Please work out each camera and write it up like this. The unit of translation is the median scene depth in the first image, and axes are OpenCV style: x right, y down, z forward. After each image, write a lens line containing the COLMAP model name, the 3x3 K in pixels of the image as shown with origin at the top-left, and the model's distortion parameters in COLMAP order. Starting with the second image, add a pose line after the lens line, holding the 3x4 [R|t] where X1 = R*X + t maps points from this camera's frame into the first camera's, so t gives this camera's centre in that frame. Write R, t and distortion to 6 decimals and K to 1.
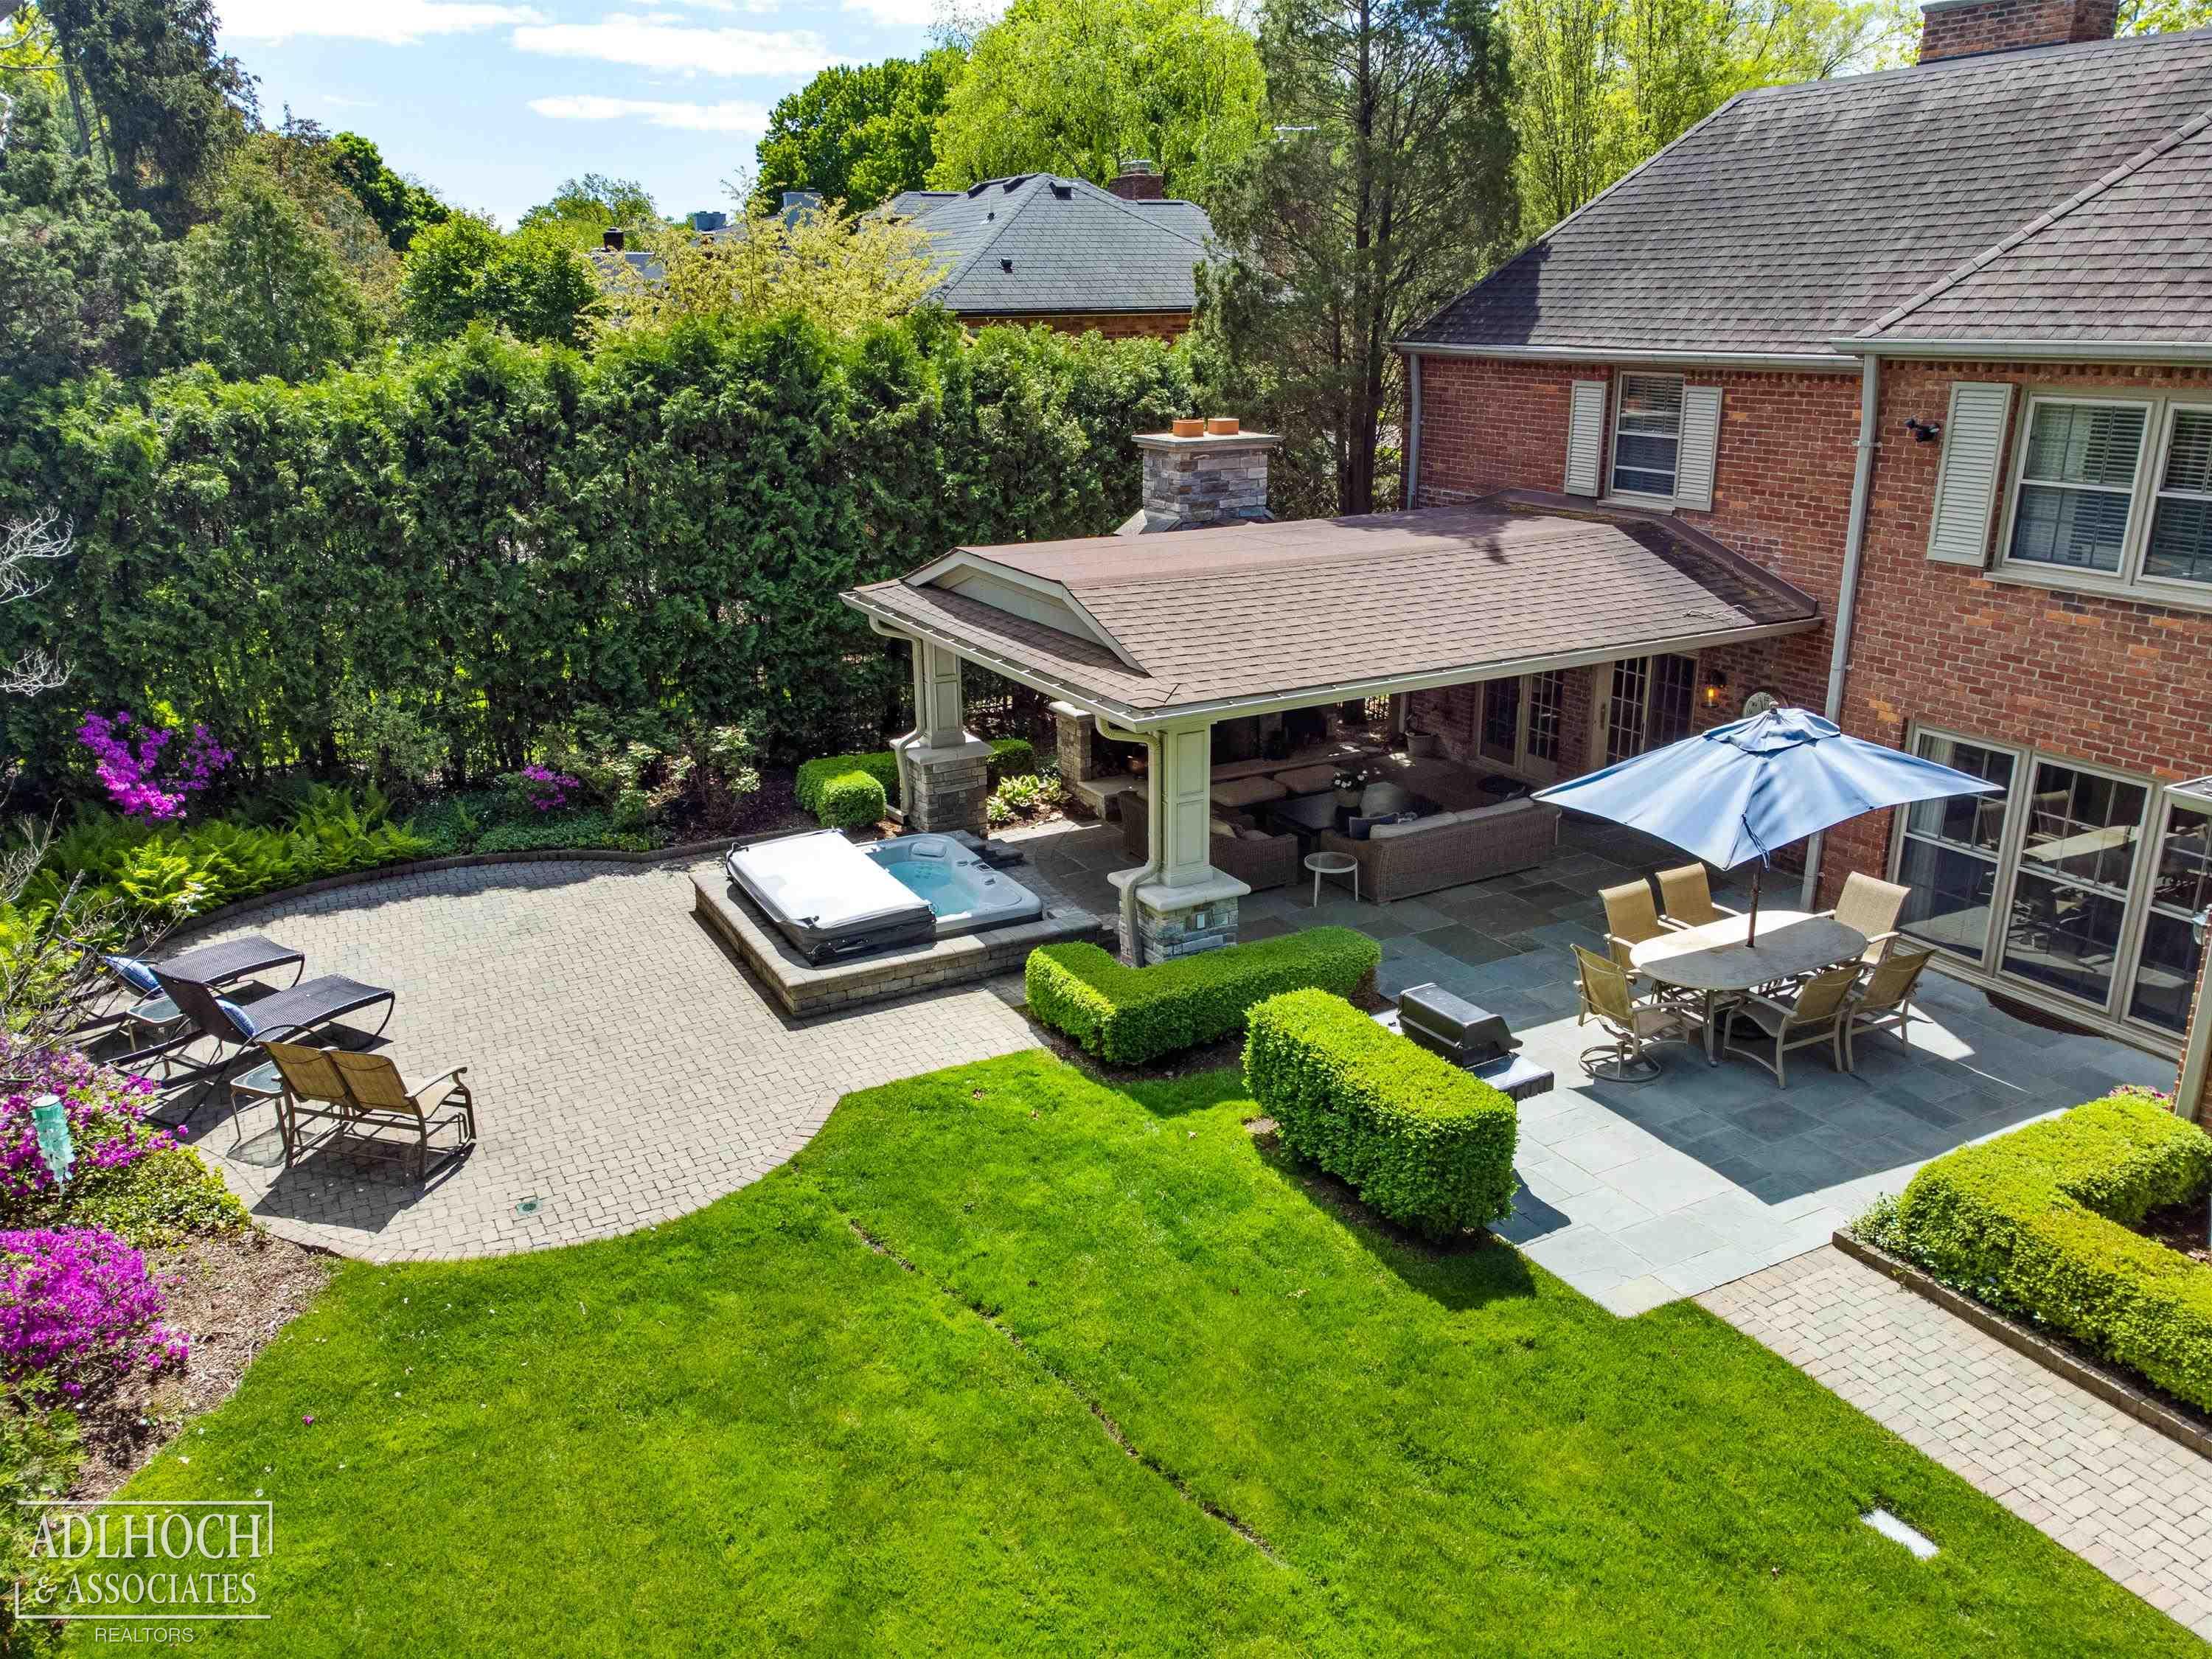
lens RADIAL K [[1580.5, 0, 1089.1], [0, 1580.5, 821.2], [0, 0, 1]] dist [0.013578, 0.003616]
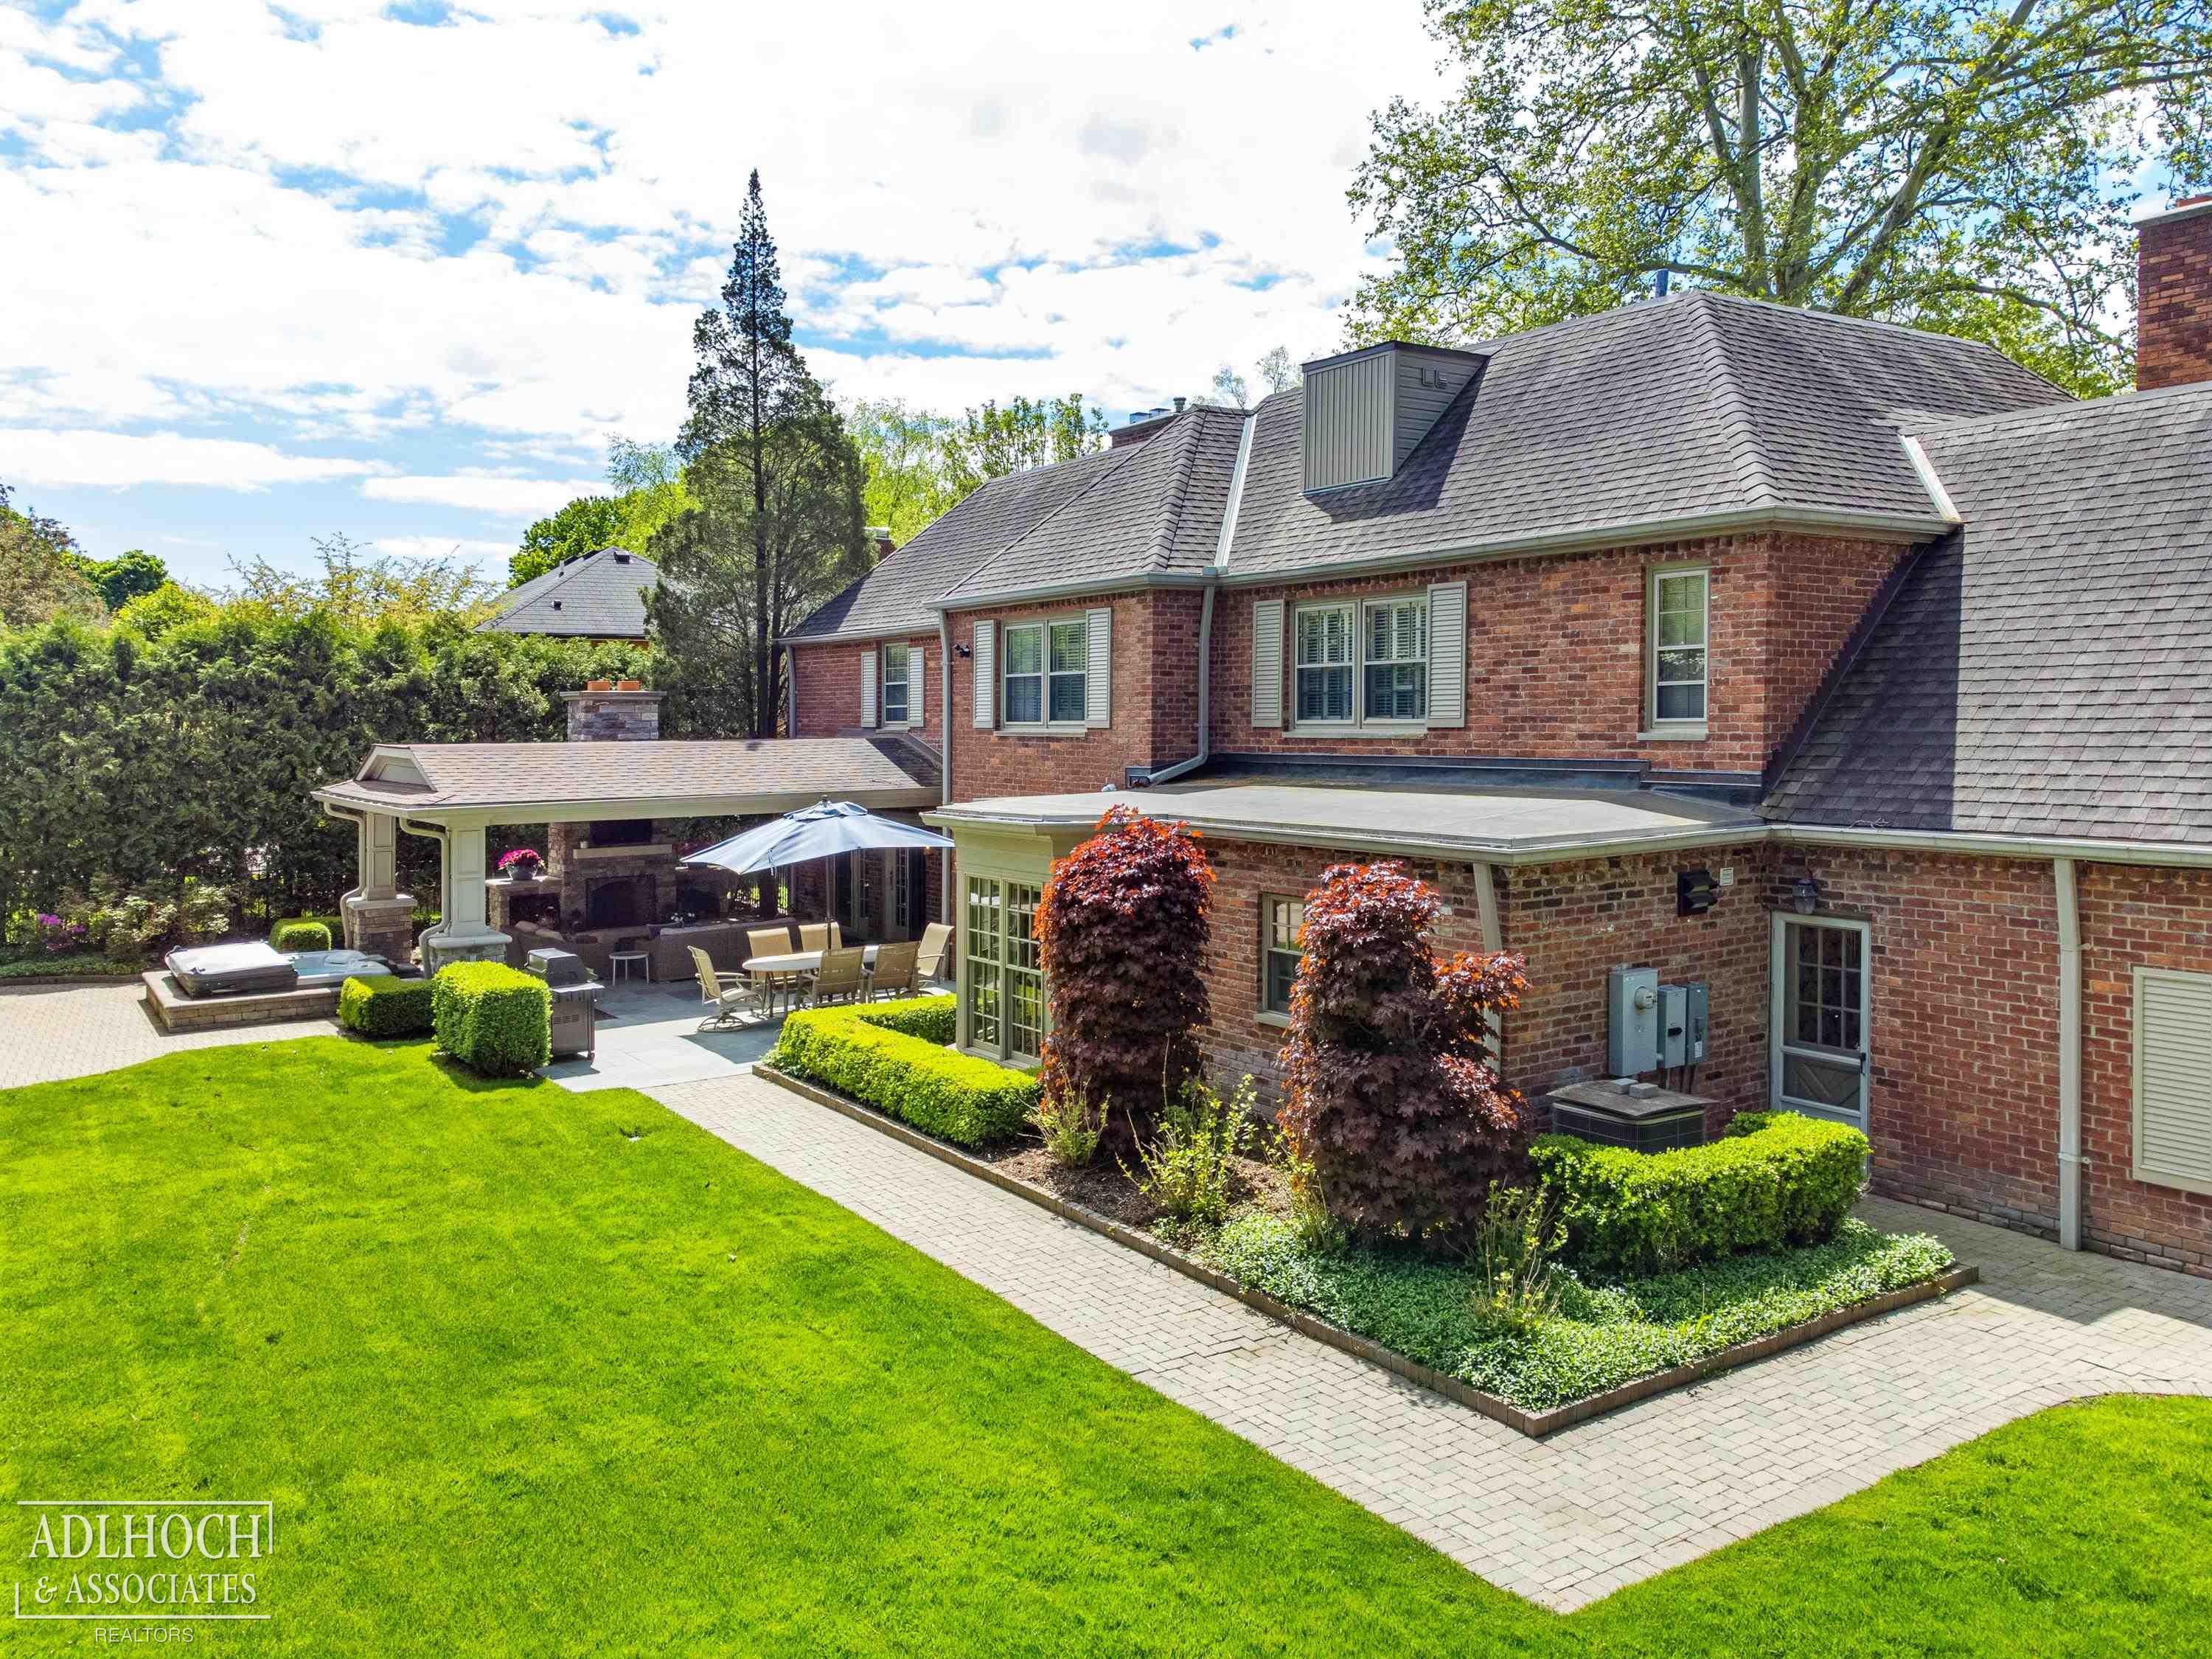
lens RADIAL K [[1643.9, 0, 1104.3], [0, 1643.9, 741.4], [0, 0, 1]] dist [0.030054, 0.003126]
pose [[0.995499, -0.005268, 0.094625, 0.385704], [0.033966, 0.951958, -0.304340, 0.270587], [-0.088476, 0.306184, 0.947852, -0.434649]]
